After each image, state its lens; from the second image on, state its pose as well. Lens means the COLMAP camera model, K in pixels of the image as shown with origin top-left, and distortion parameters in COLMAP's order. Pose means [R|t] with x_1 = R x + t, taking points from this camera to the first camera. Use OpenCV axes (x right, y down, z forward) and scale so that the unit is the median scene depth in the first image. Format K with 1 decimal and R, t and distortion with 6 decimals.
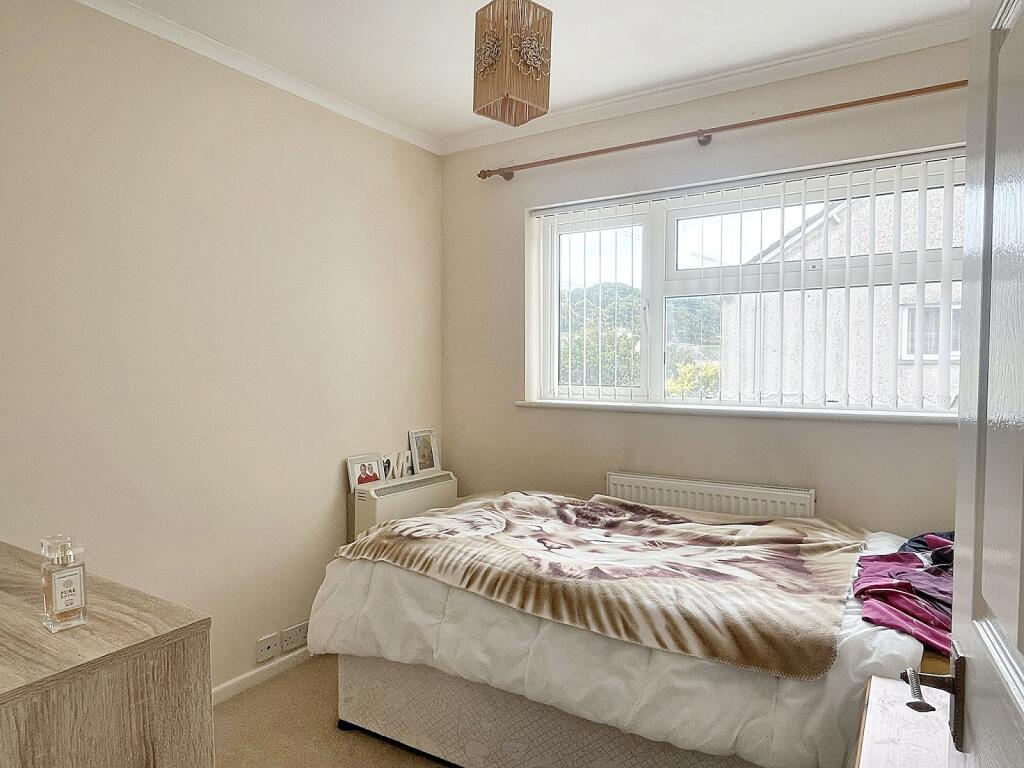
lens RADIAL K [[578.4, 0, 512.6], [0, 578.4, 384.2], [0, 0, 1]] dist [0.000969, 0.000030]
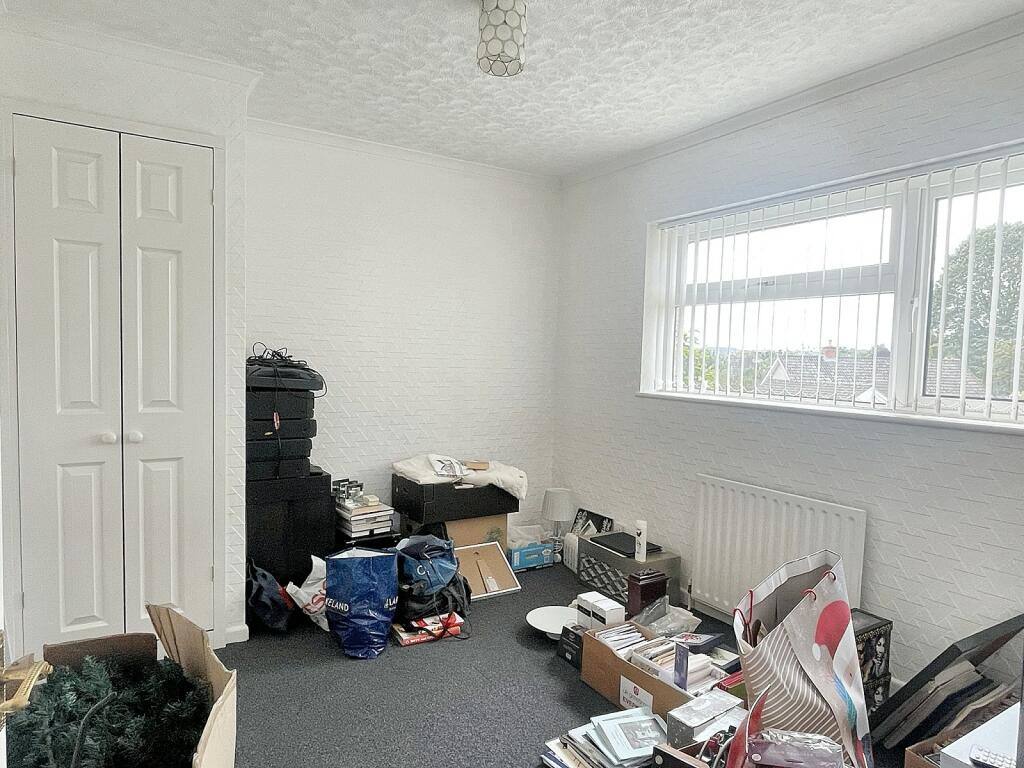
lens RADIAL K [[635.2, 0, 510.7], [0, 635.2, 386.8], [0, 0, 1]] dist [-0.004798, -0.001724]
pose [[0.880164, 0.051857, -0.471828, 0.315426], [-0.048200, 0.998641, 0.019842, 0.005206], [0.472216, 0.005278, 0.881467, -0.184243]]
